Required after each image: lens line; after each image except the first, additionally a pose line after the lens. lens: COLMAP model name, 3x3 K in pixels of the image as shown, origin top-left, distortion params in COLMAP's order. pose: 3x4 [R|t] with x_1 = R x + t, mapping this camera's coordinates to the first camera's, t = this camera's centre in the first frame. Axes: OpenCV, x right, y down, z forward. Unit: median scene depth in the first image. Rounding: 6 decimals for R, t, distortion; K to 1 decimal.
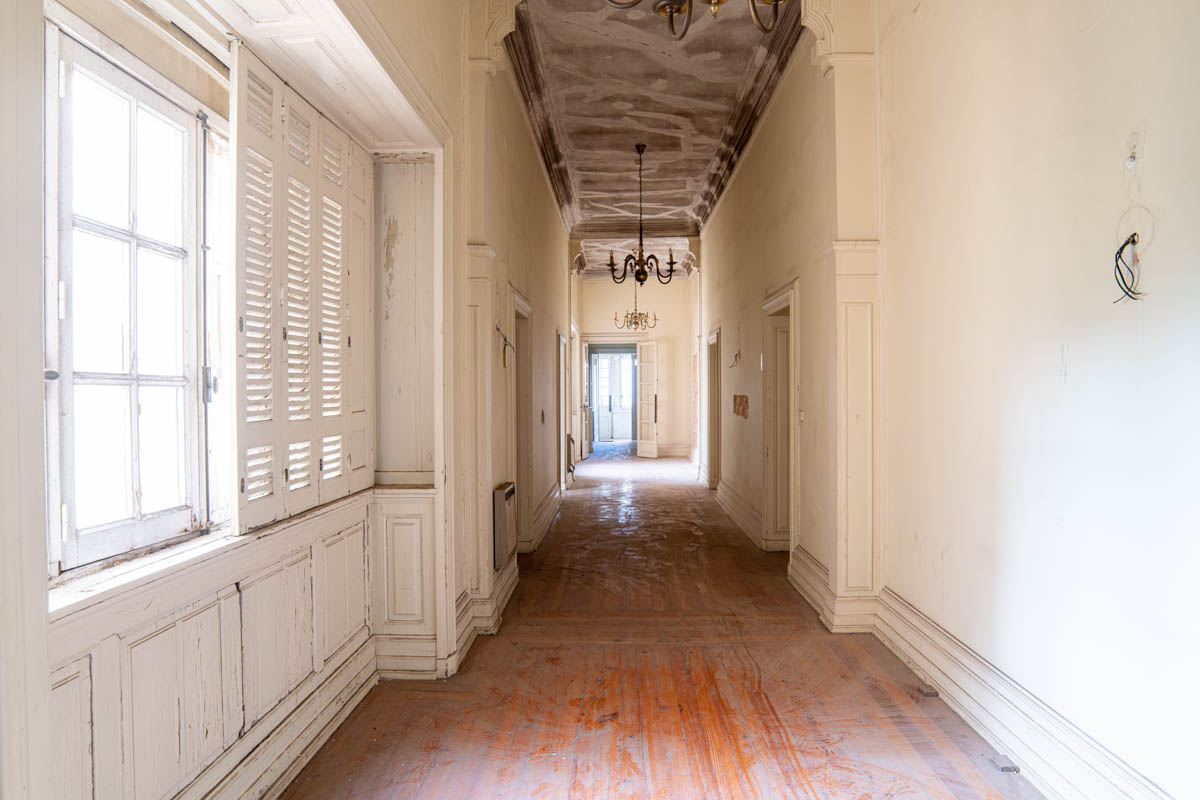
lens RADIAL K [[2136.1, 0, 599.1], [0, 2136.1, 400.8], [0, 0, 1]] dist [-0.266081, 0.000000]
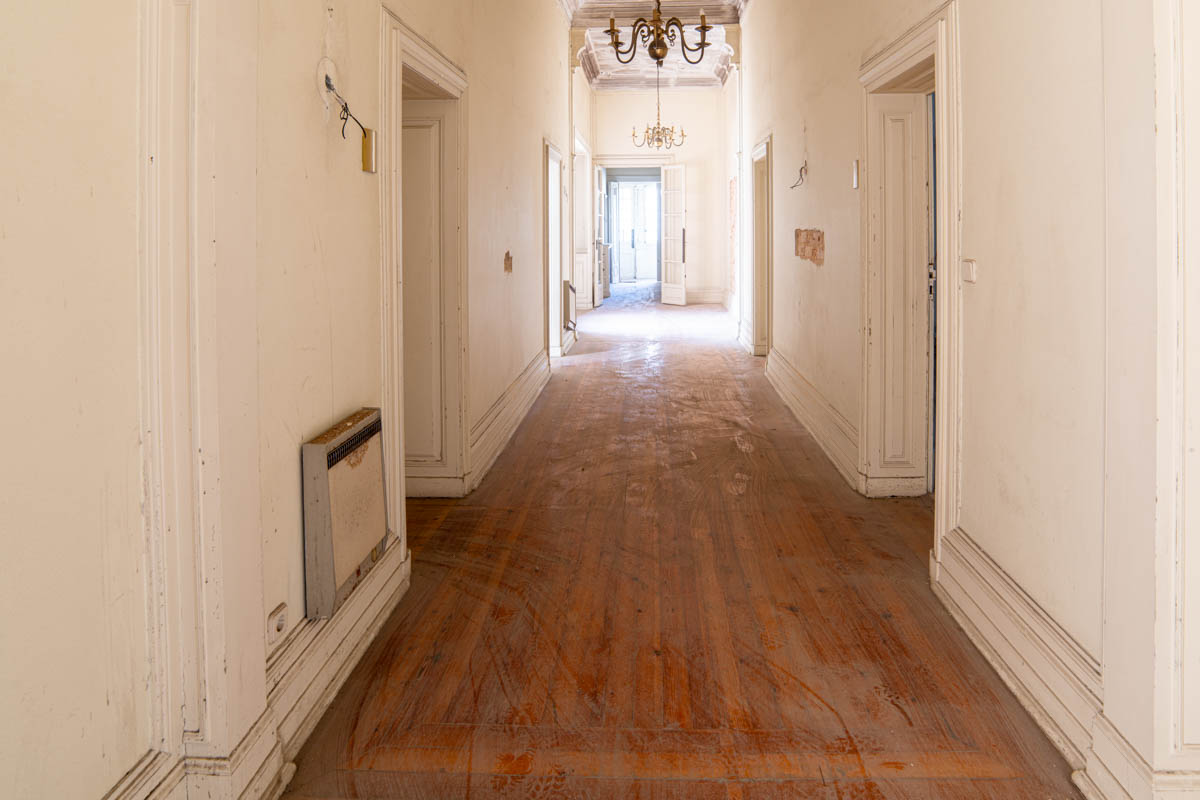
lens RADIAL K [[2451.8, 0, 596.8], [0, 2451.8, 401.4], [0, 0, 1]] dist [-0.434606, 0.000000]
pose [[0.999956, -0.000313, -0.009354, 0.004476], [0.000945, 0.997715, 0.067560, -0.000238], [0.009311, -0.067566, 0.997671, 0.137030]]
